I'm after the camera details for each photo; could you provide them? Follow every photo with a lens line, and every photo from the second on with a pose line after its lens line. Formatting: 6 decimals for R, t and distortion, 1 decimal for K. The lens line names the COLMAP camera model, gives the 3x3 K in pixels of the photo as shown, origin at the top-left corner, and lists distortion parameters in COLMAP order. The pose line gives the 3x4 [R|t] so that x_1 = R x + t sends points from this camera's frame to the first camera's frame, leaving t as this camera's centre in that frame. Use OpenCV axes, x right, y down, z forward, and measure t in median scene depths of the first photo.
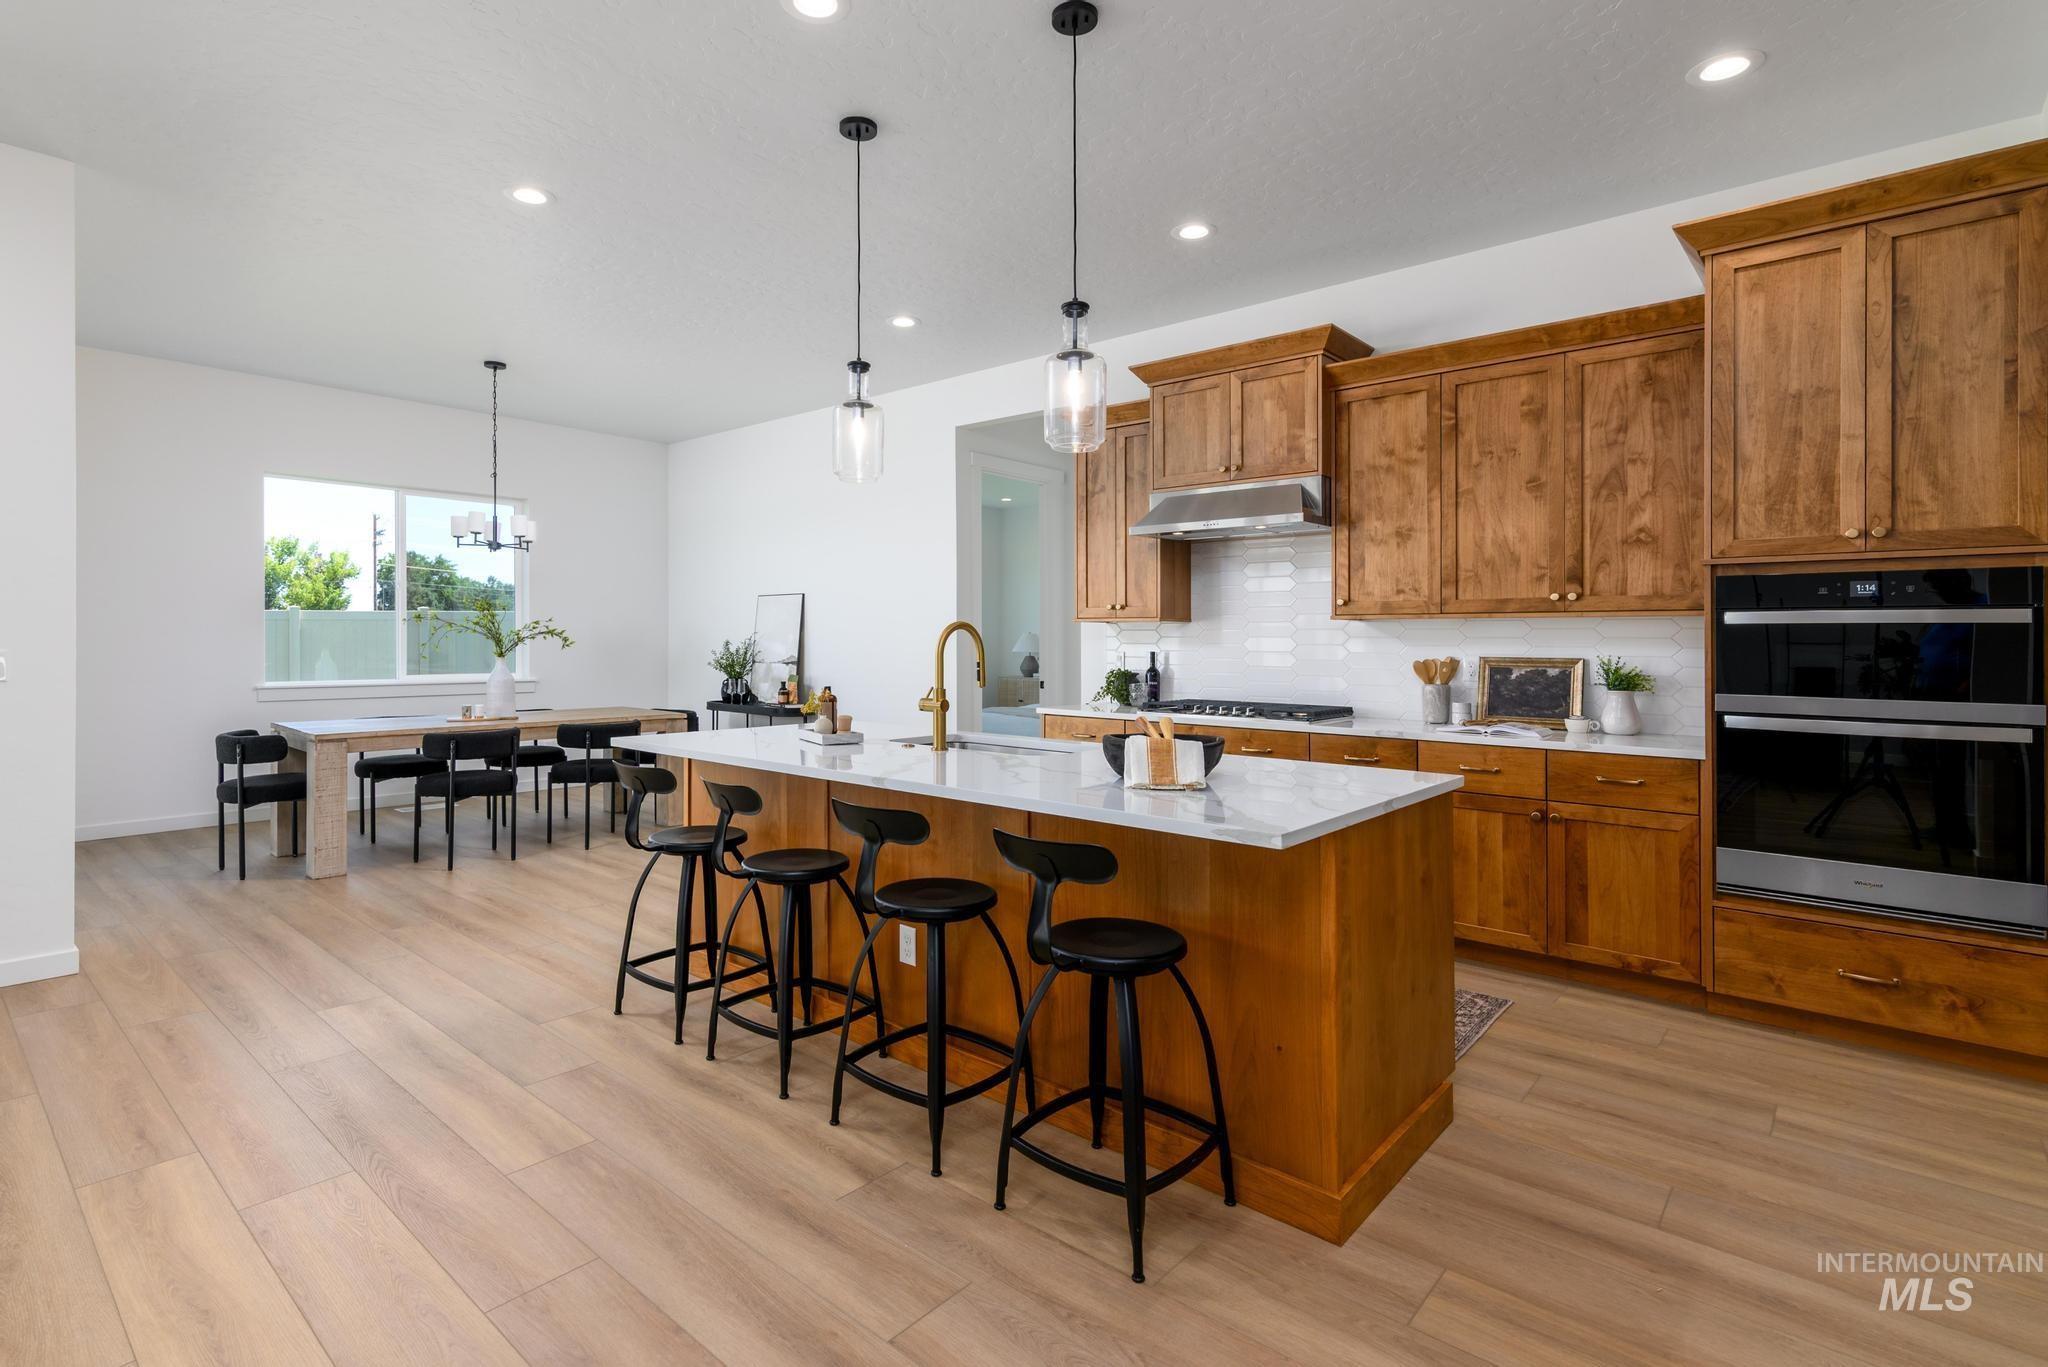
lens RADIAL K [[997.1, 0, 977.0], [0, 997.1, 642.6], [0, 0, 1]] dist [0.006130, 0.000753]
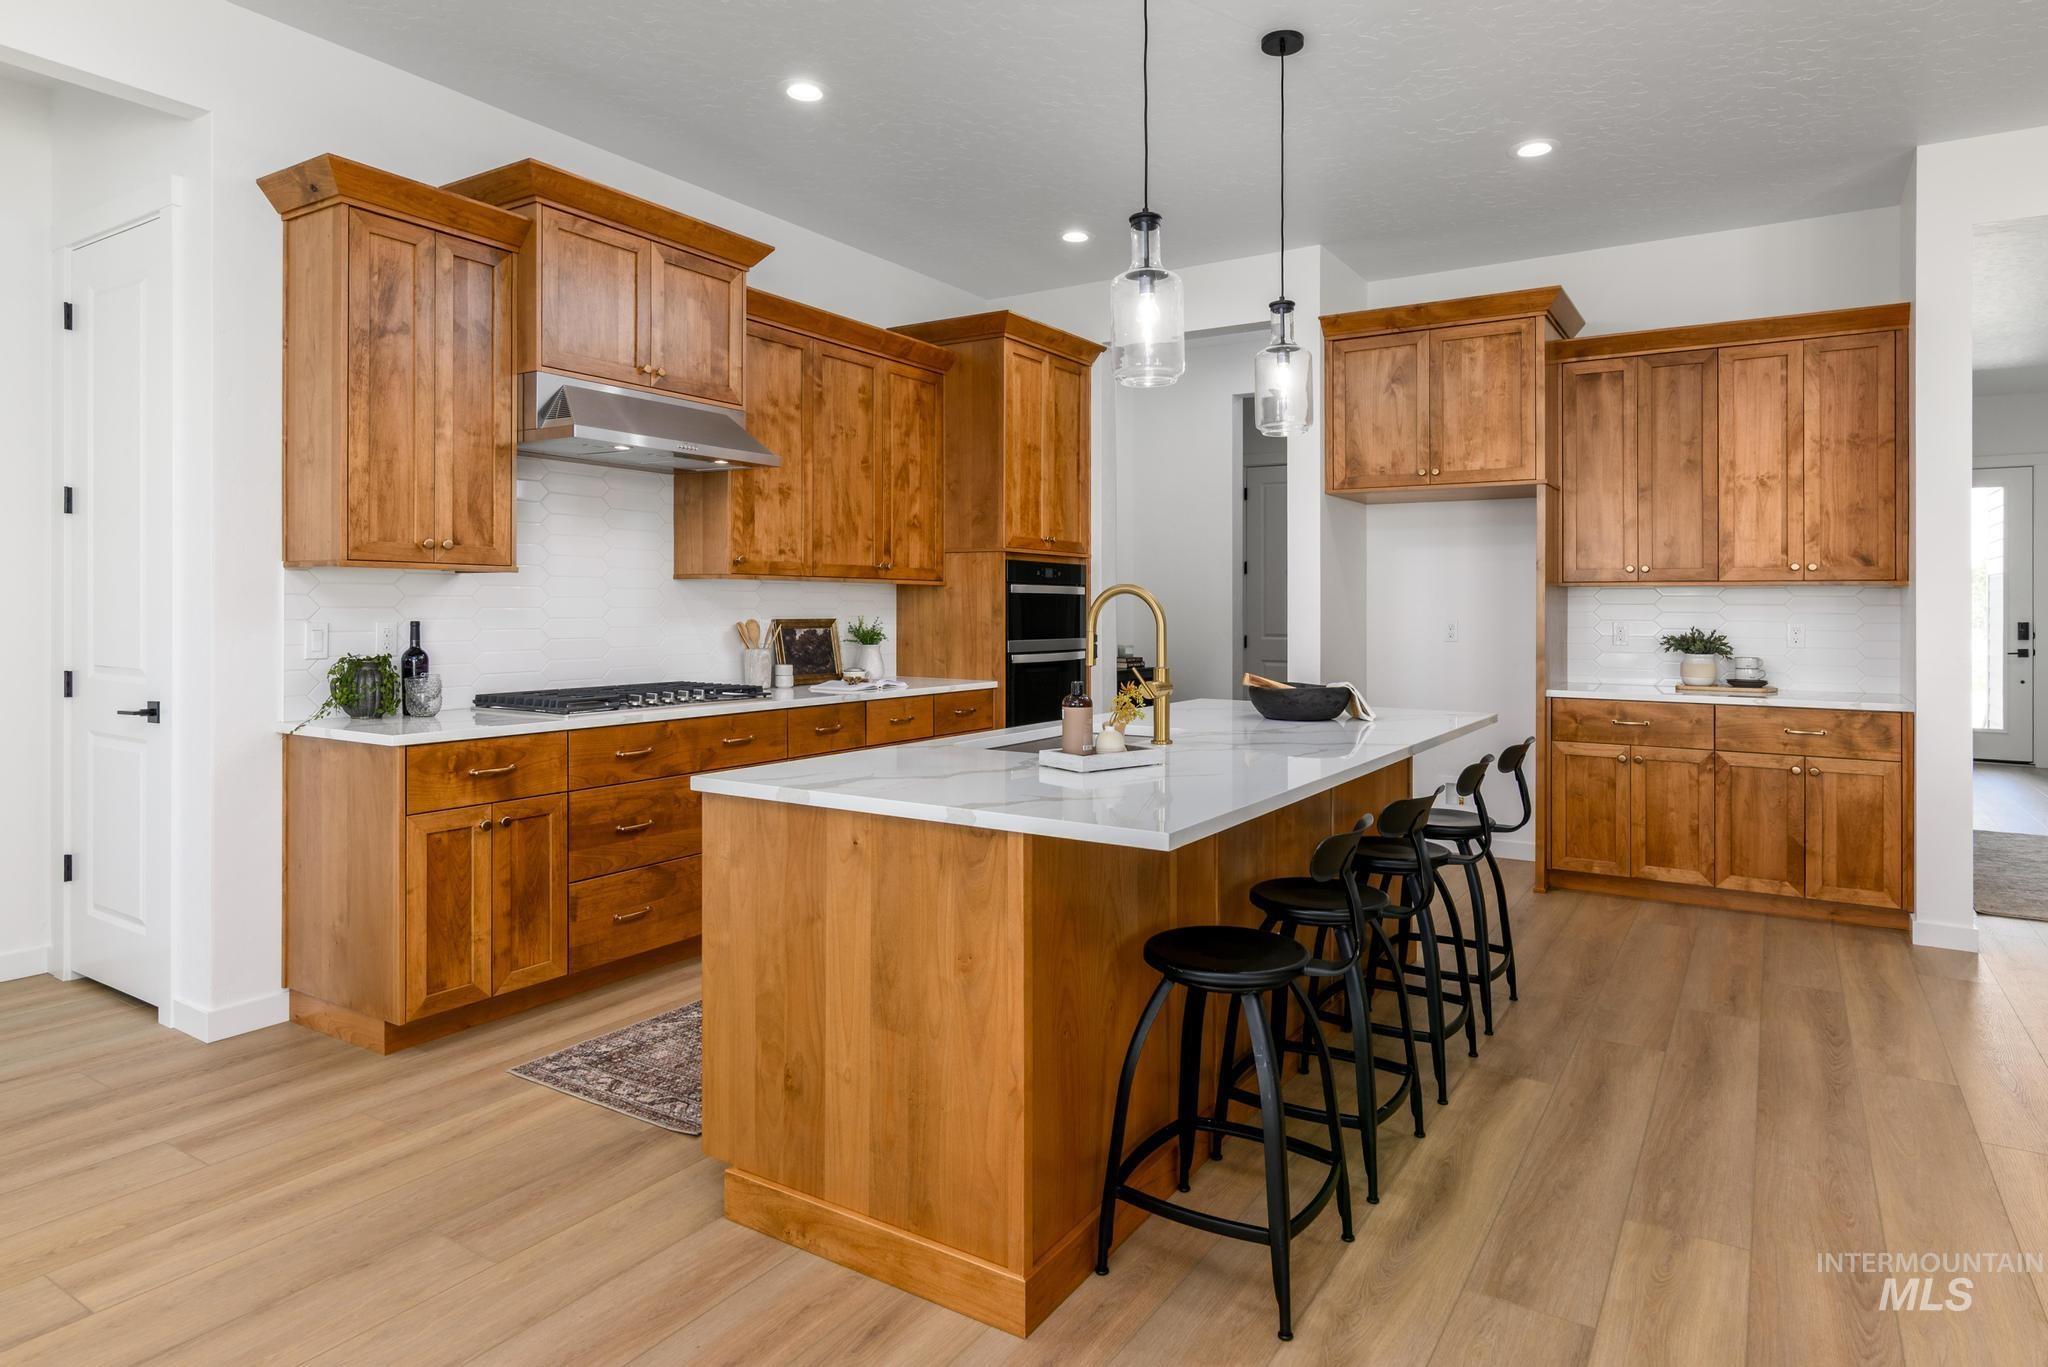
lens RADIAL K [[1168.4, 0, 1027.9], [0, 1168.4, 621.6], [0, 0, 1]] dist [-0.007339, -0.004008]
pose [[-0.168367, -0.020392, 0.985514, -0.733780], [-0.006551, 0.999787, 0.019568, -0.007958], [-0.985703, -0.003161, -0.168464, 0.979701]]
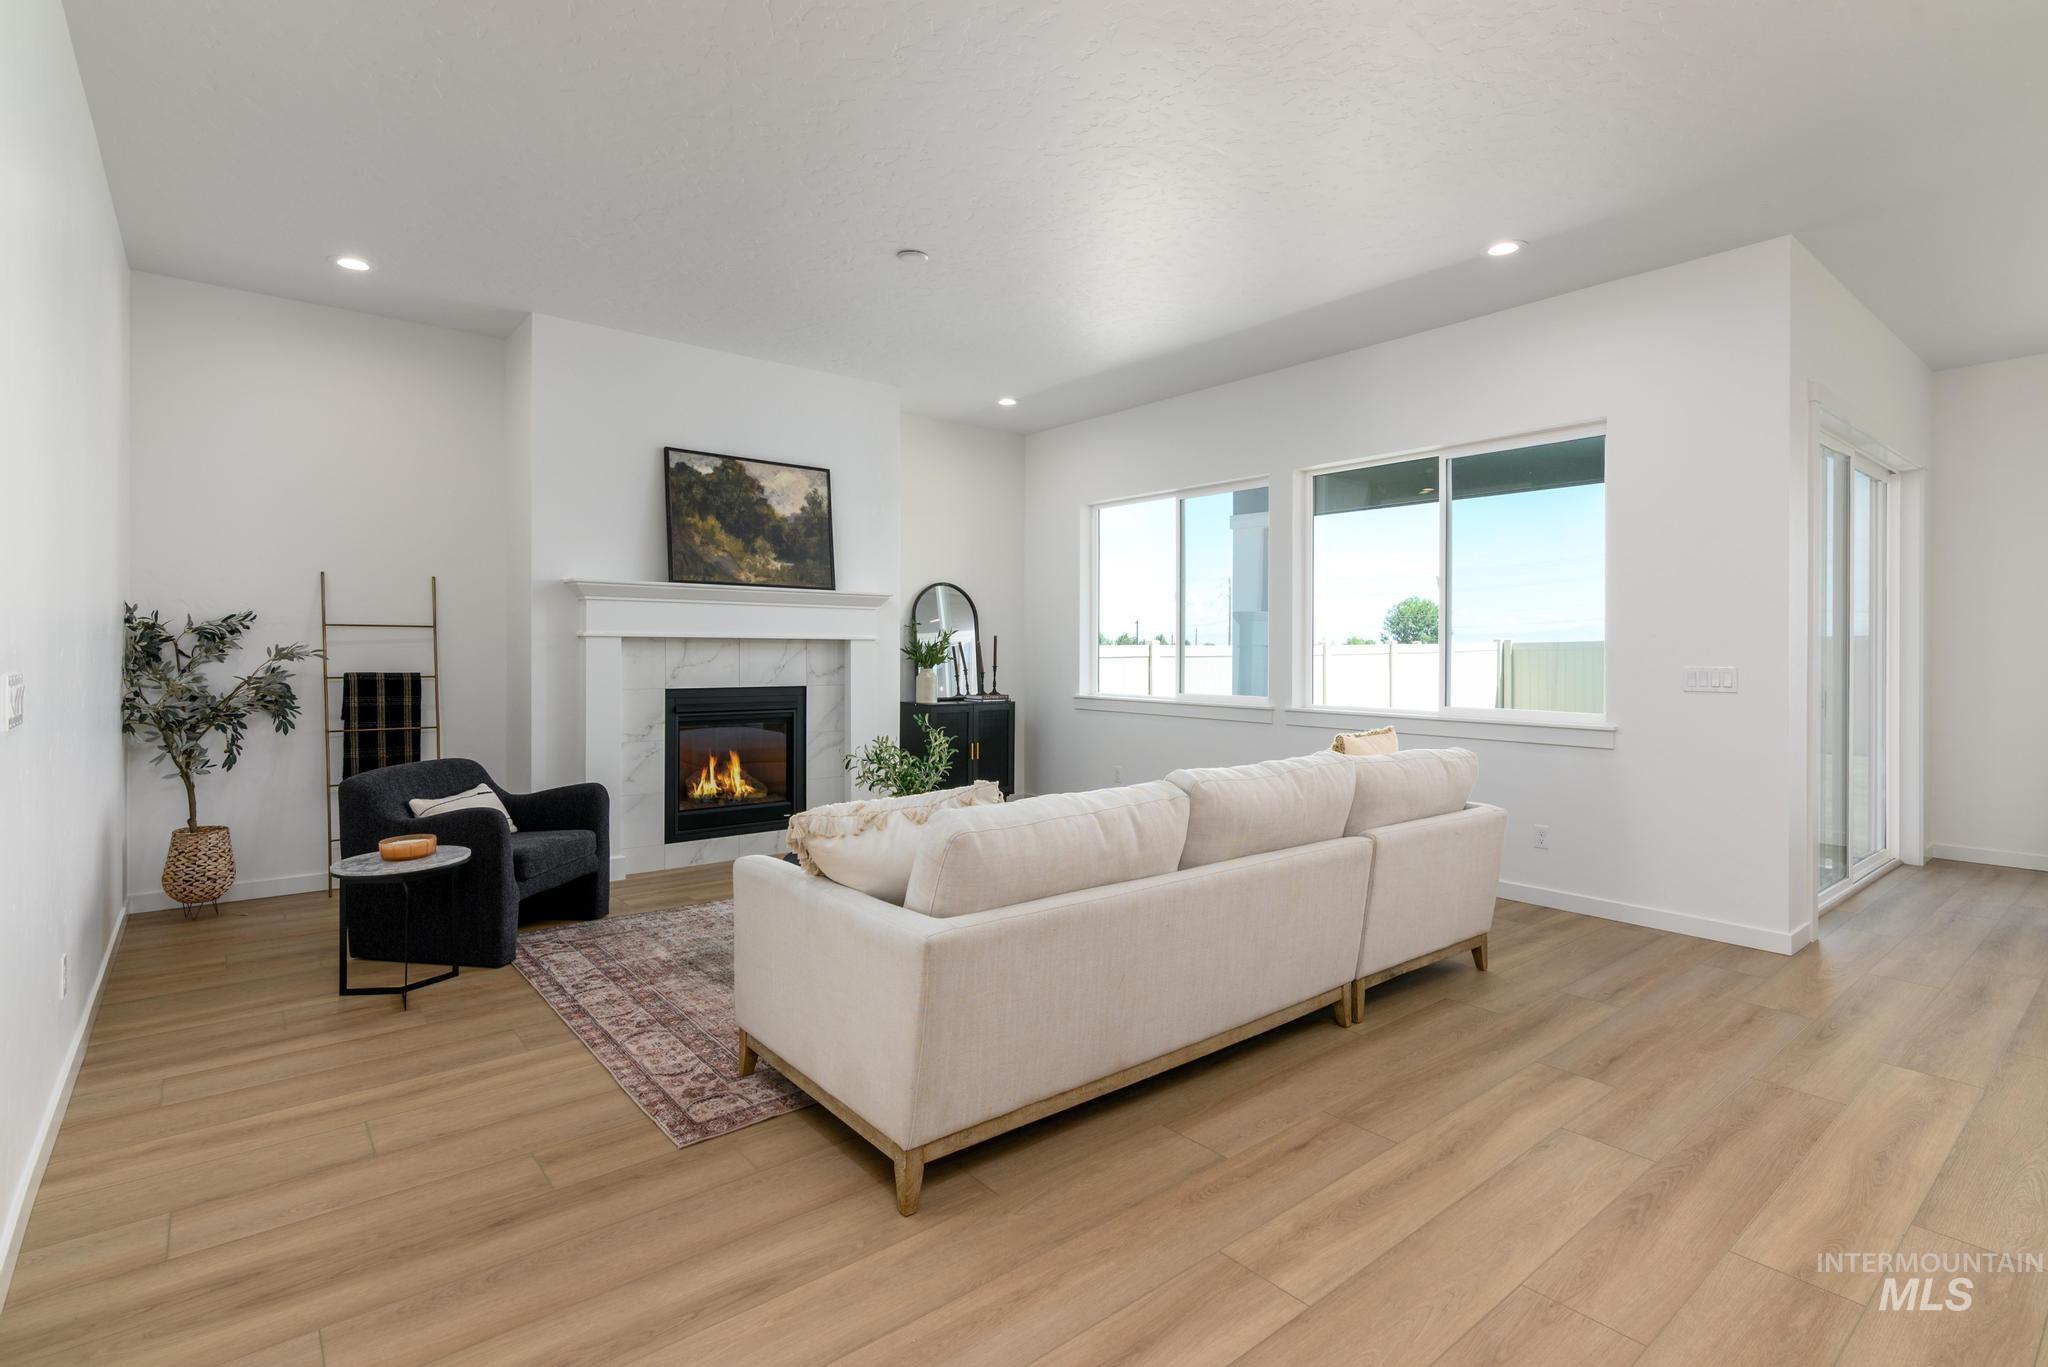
lens RADIAL K [[942.6, 0, 1008.2], [0, 942.6, 662.5], [0, 0, 1]] dist [0.004494, -0.000655]
pose [[-0.150889, 0.006362, -0.988530, 0.258964], [-0.011061, 0.999906, 0.008123, 0.001428], [0.988489, 0.012160, -0.150805, 0.266669]]
